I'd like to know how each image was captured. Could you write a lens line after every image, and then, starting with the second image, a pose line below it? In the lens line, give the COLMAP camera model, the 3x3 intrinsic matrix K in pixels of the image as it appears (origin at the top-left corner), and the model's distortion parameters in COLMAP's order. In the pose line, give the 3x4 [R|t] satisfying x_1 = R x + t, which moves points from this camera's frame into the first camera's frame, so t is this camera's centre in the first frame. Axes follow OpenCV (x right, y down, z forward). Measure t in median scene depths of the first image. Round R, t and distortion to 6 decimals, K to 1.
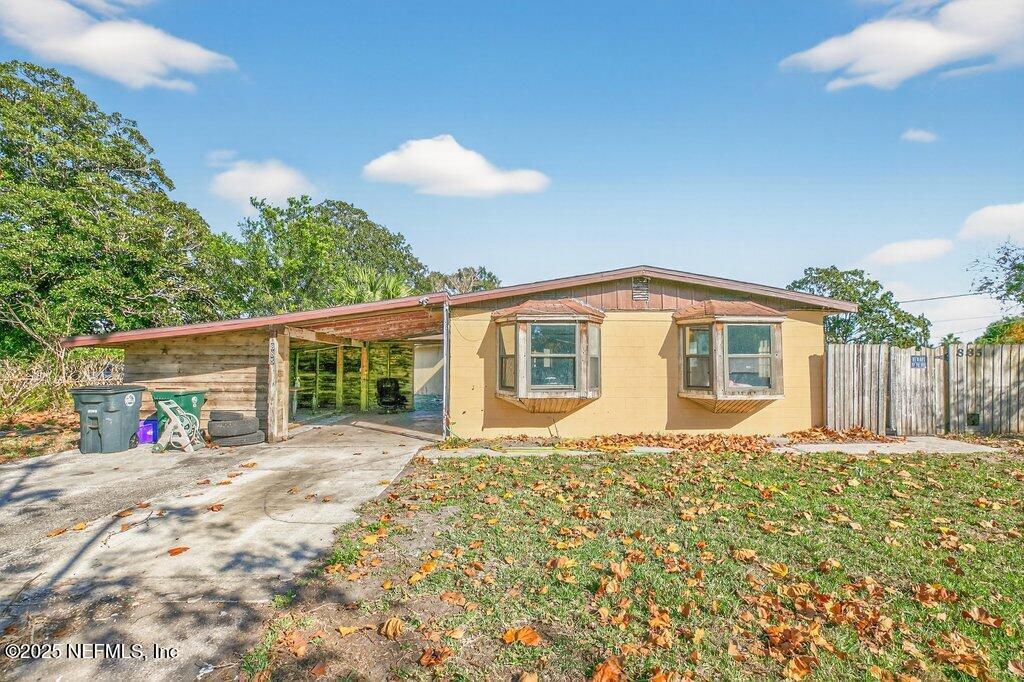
lens RADIAL K [[474.8, 0, 507.8], [0, 474.8, 345.6], [0, 0, 1]] dist [-0.001110, -0.000620]
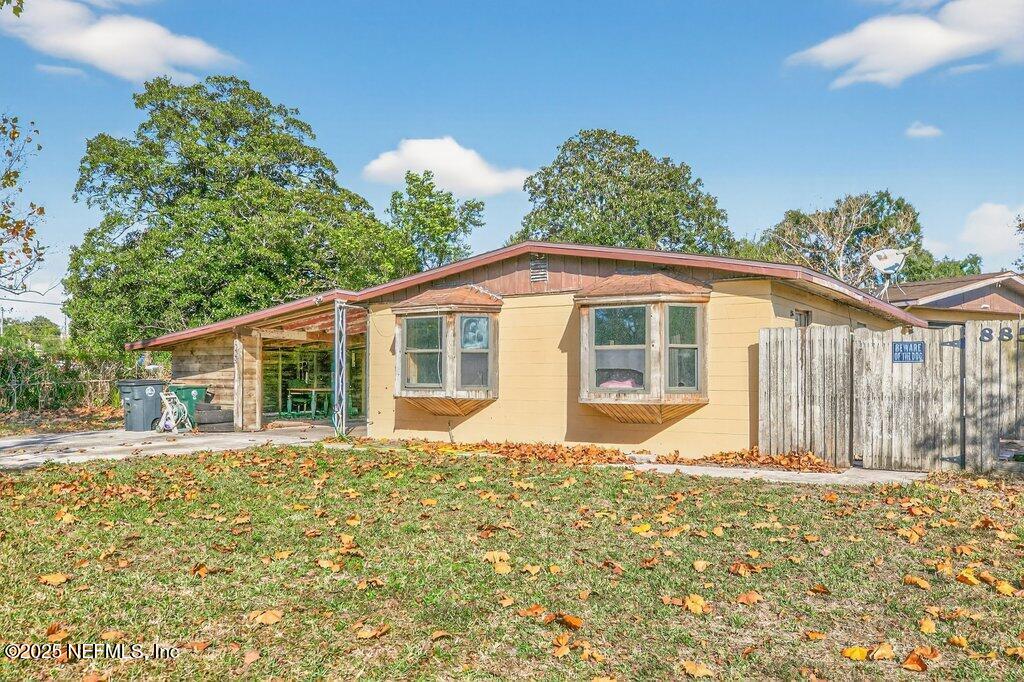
lens RADIAL K [[821.4, 0, 510.1], [0, 821.4, 369.8], [0, 0, 1]] dist [0.002414, 0.002333]
pose [[0.804376, -0.002714, -0.594115, 1.092840], [0.024005, 0.999321, 0.027936, 0.015446], [0.593636, -0.036733, 0.803895, -0.167528]]
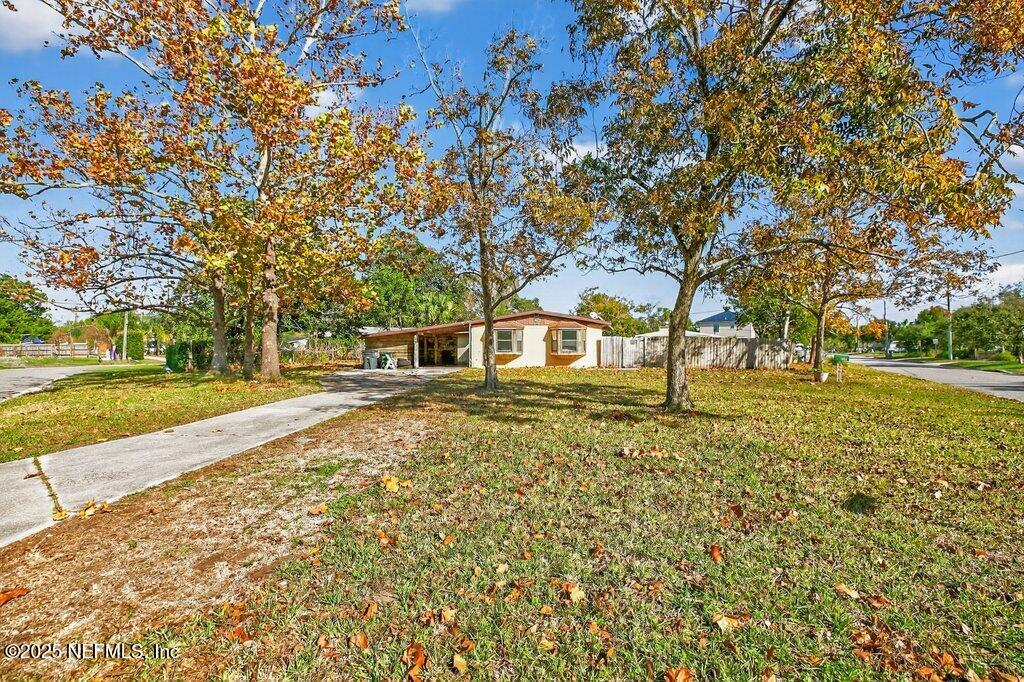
lens RADIAL K [[501.5, 0, 512.0], [0, 501.5, 341.0], [0, 0, 1]] dist [-0.001109, -0.000184]
pose [[0.997907, -0.003328, -0.064575, 0.331652], [0.004941, 0.999679, 0.024835, -0.053115], [0.064471, -0.025102, 0.997604, -2.093420]]
